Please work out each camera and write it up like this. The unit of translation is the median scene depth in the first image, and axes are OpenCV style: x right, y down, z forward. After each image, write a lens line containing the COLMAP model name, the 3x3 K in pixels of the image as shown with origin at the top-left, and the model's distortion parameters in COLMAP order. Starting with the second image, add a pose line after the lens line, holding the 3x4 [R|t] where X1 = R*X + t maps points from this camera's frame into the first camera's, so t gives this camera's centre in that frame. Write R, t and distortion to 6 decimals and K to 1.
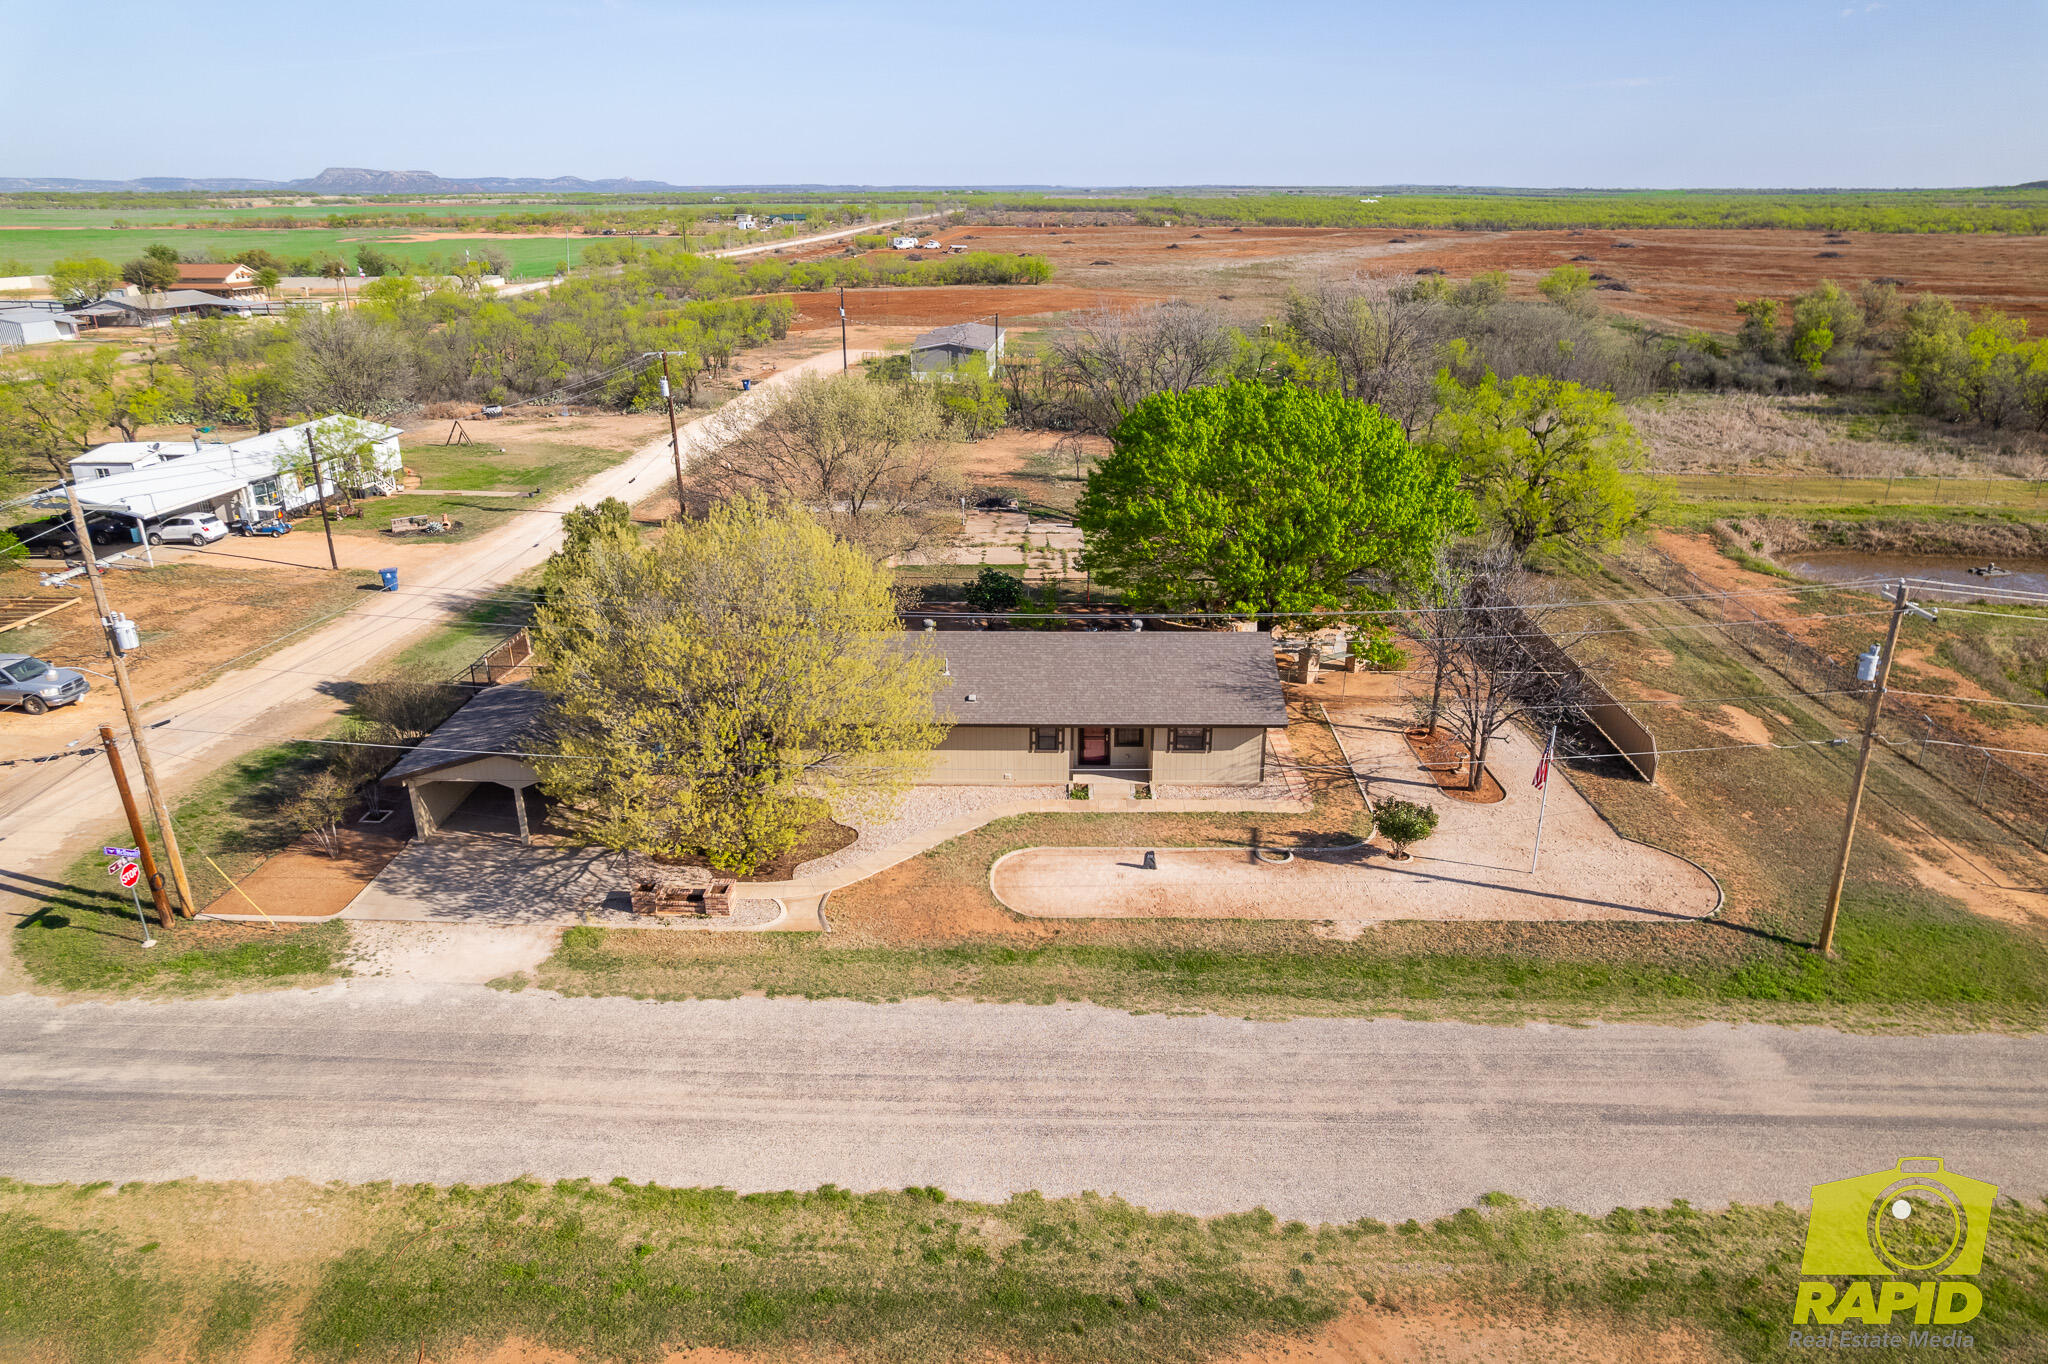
lens RADIAL K [[1310.5, 0, 1030.3], [0, 1310.5, 682.9], [0, 0, 1]] dist [-0.076555, 0.070213]
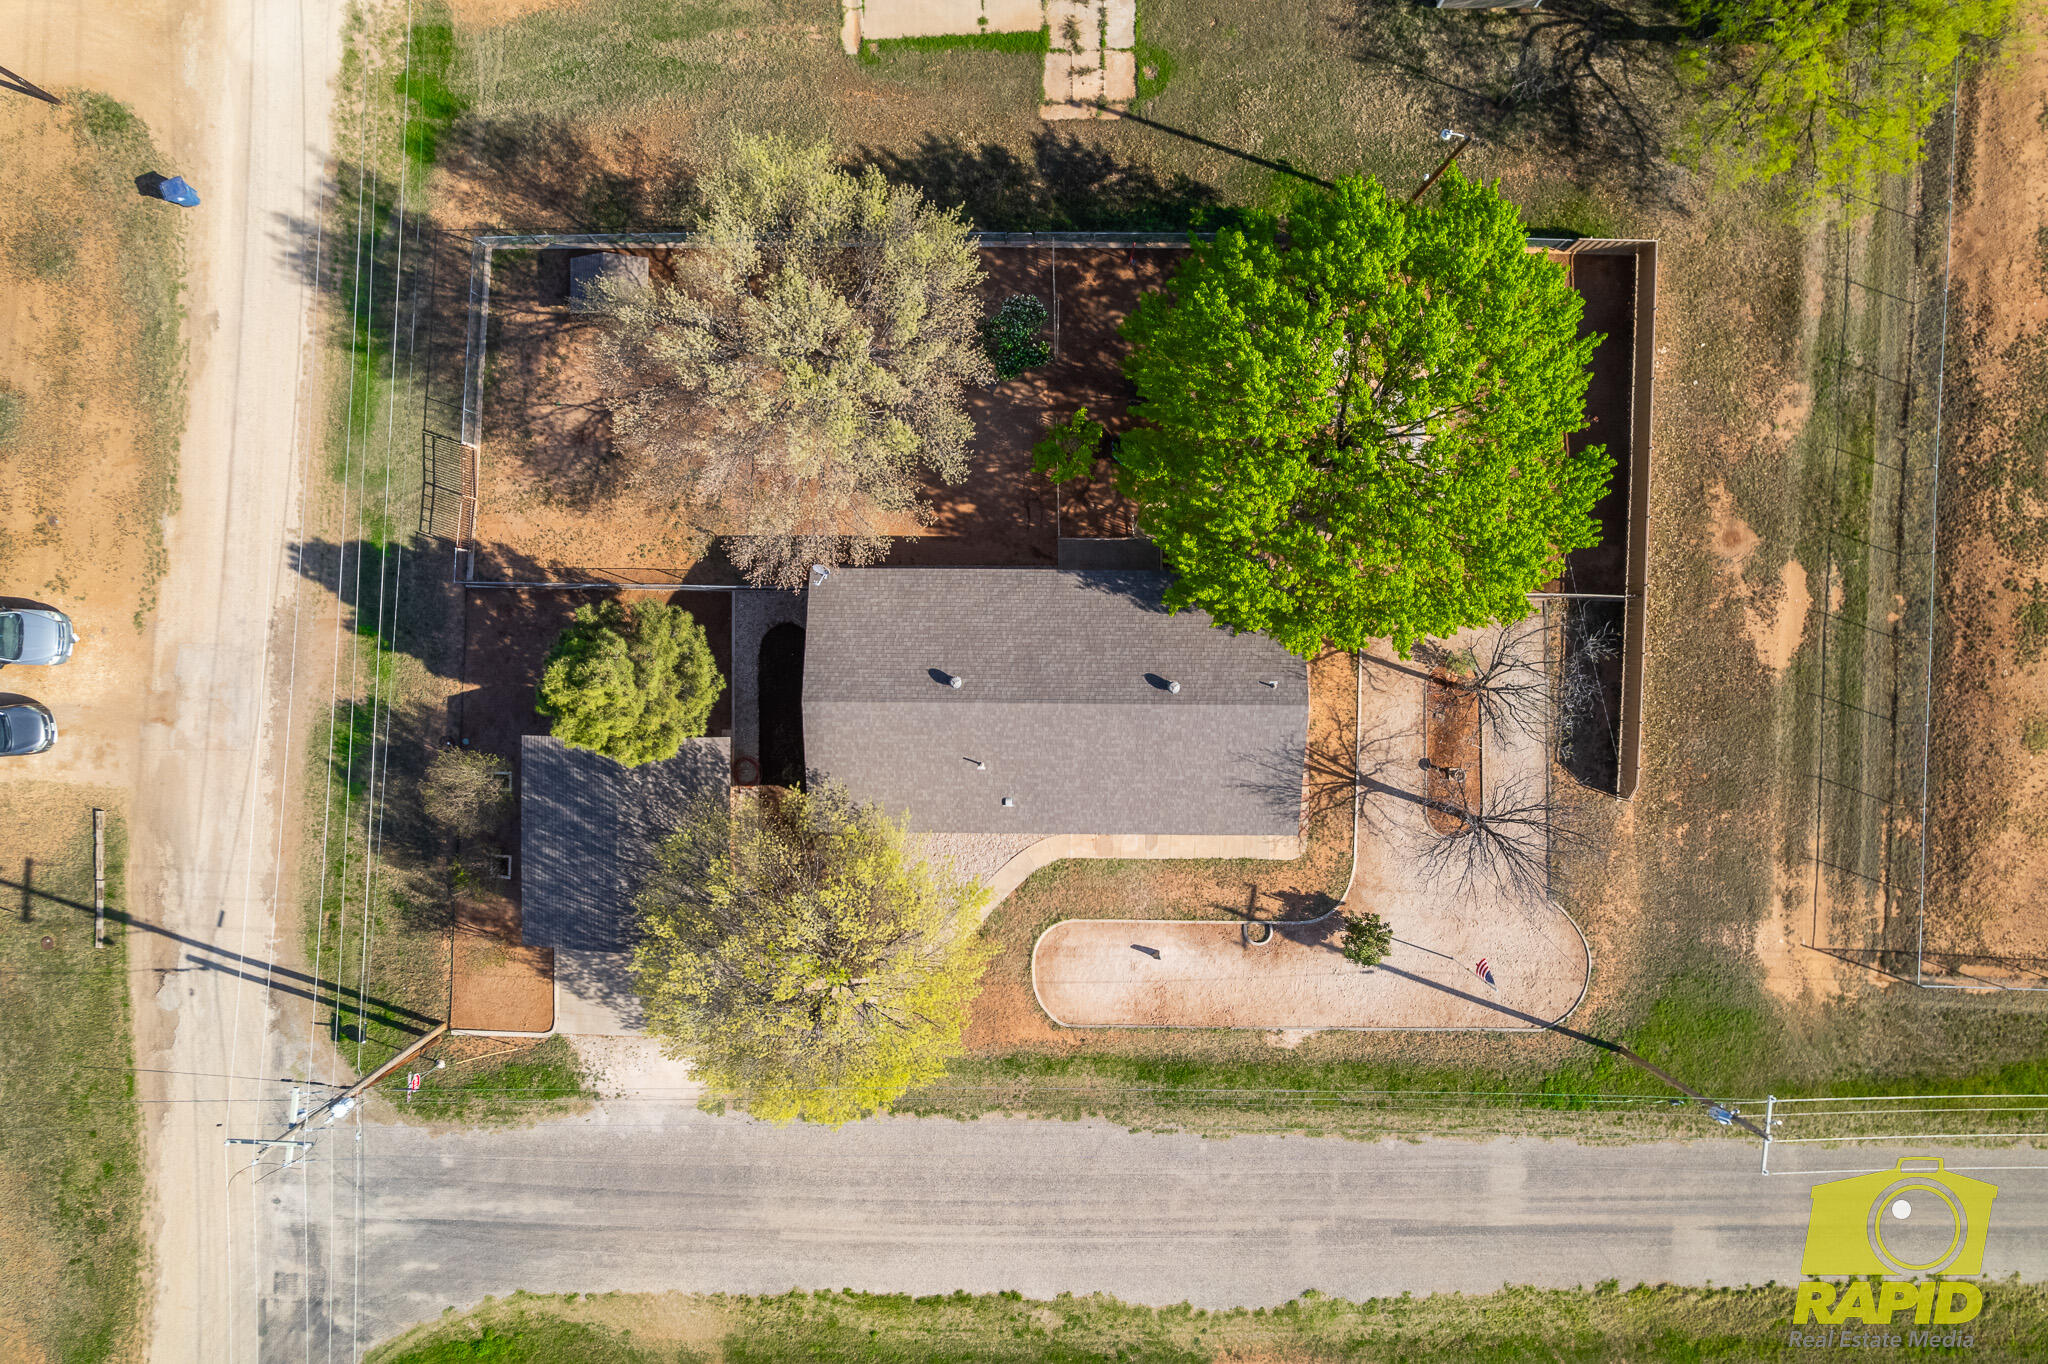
lens RADIAL K [[1310.5, 0, 1043.0], [0, 1310.5, 704.0], [0, 0, 1]] dist [-0.076555, 0.070213]
pose [[0.999938, -0.010836, 0.002432, -0.021302], [0.001232, 0.325833, 0.945427, -1.213583], [-0.011037, -0.945365, 0.325826, 0.866248]]
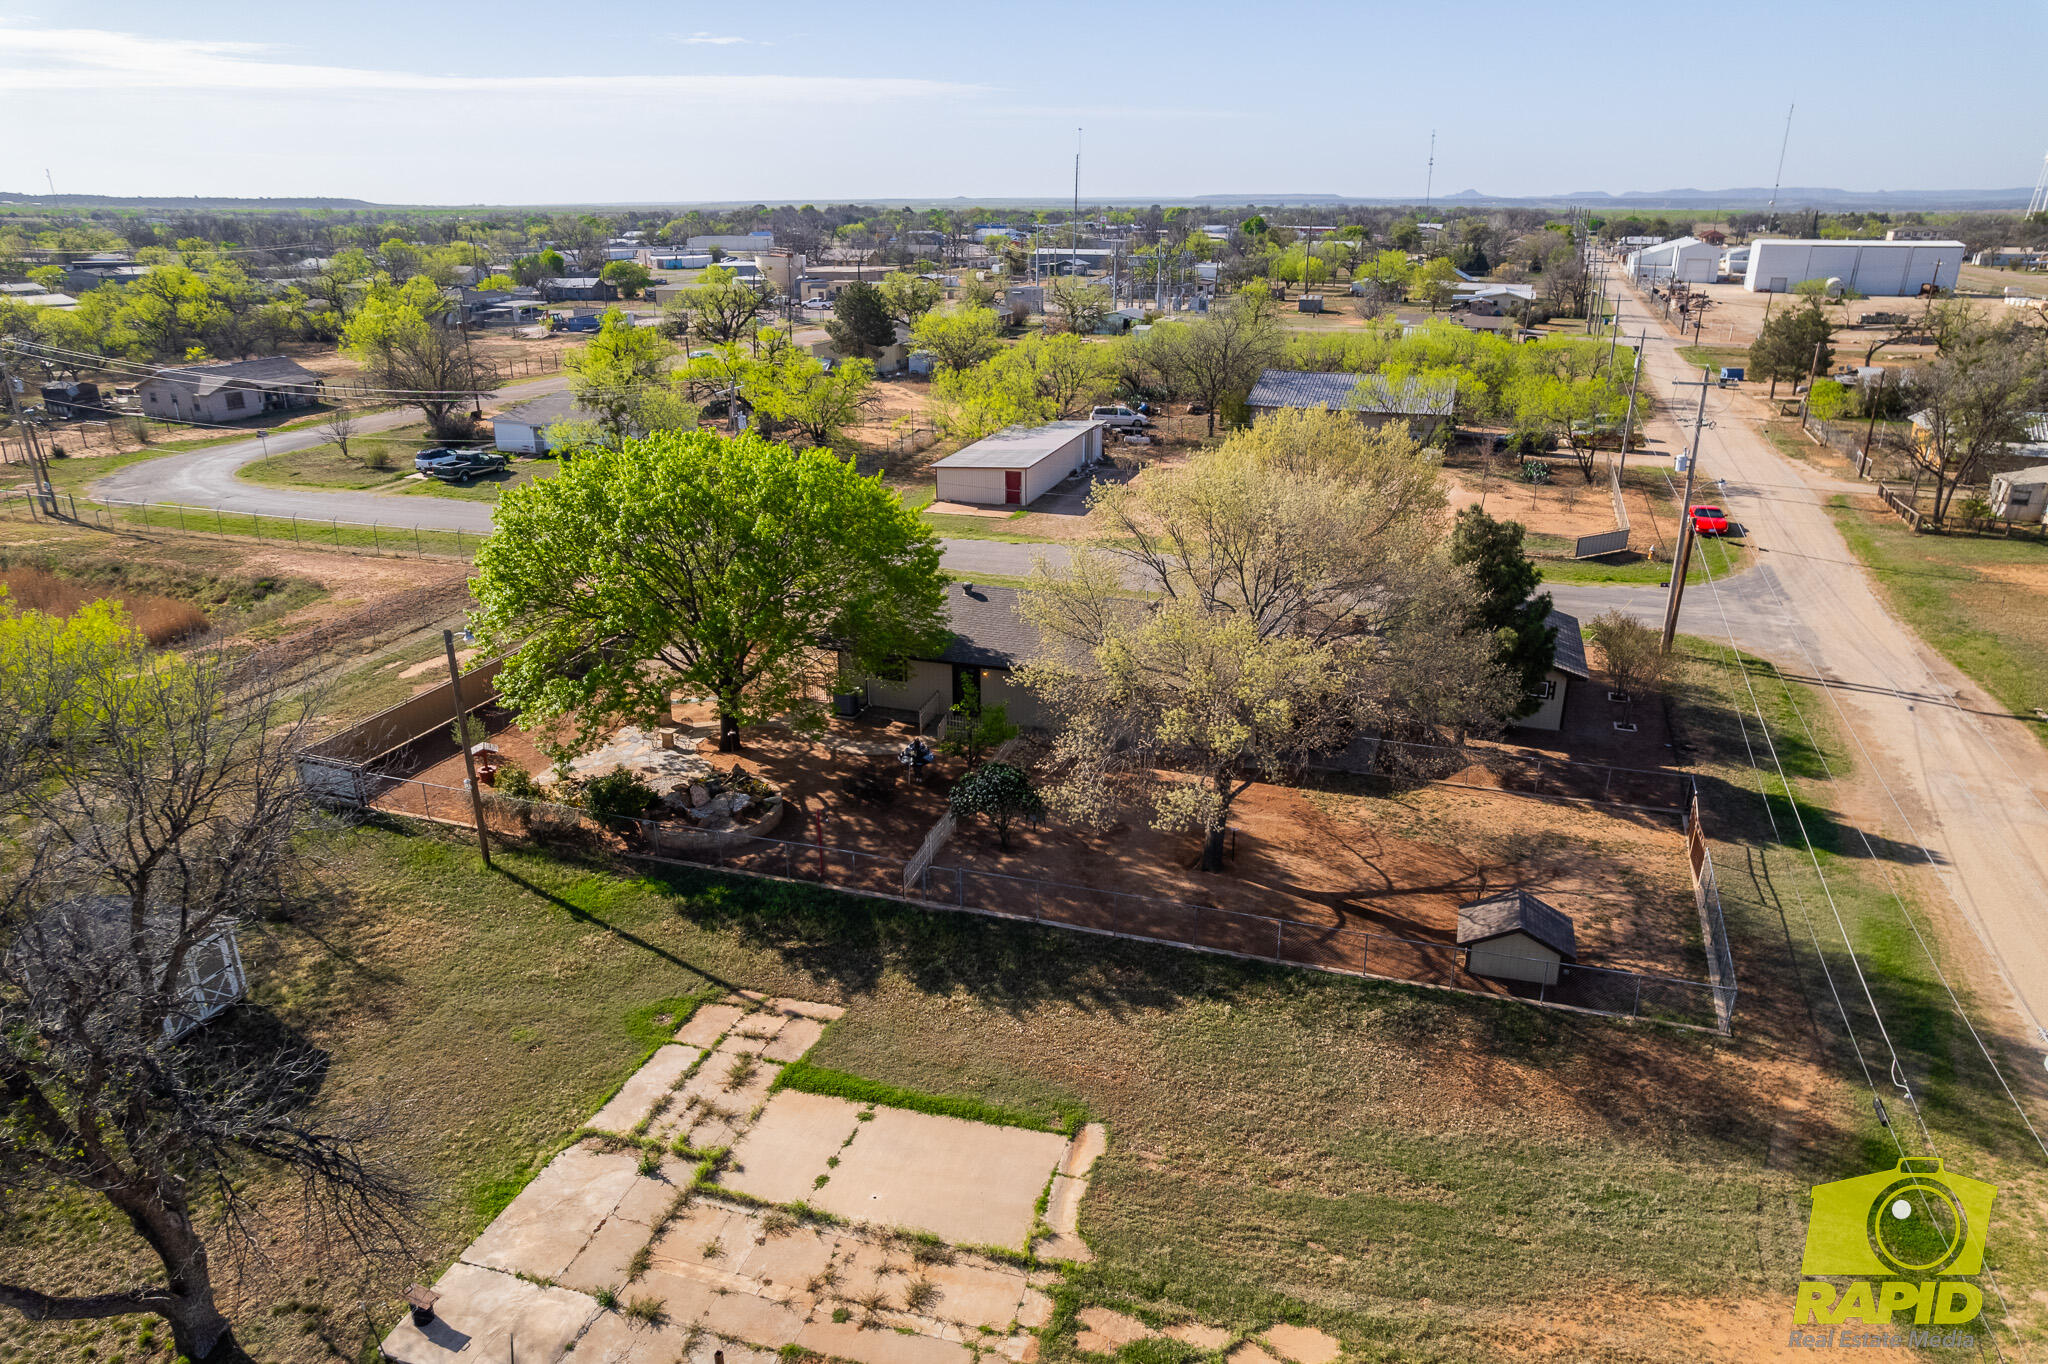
lens RADIAL K [[1310.5, 0, 1033.2], [0, 1310.5, 684.6], [0, 0, 1]] dist [-0.076555, 0.070213]
pose [[-0.956108, -0.101859, 0.274741, -0.358847], [0.104329, 0.757848, 0.644036, -0.875442], [-0.273813, 0.644431, -0.713957, 2.336680]]
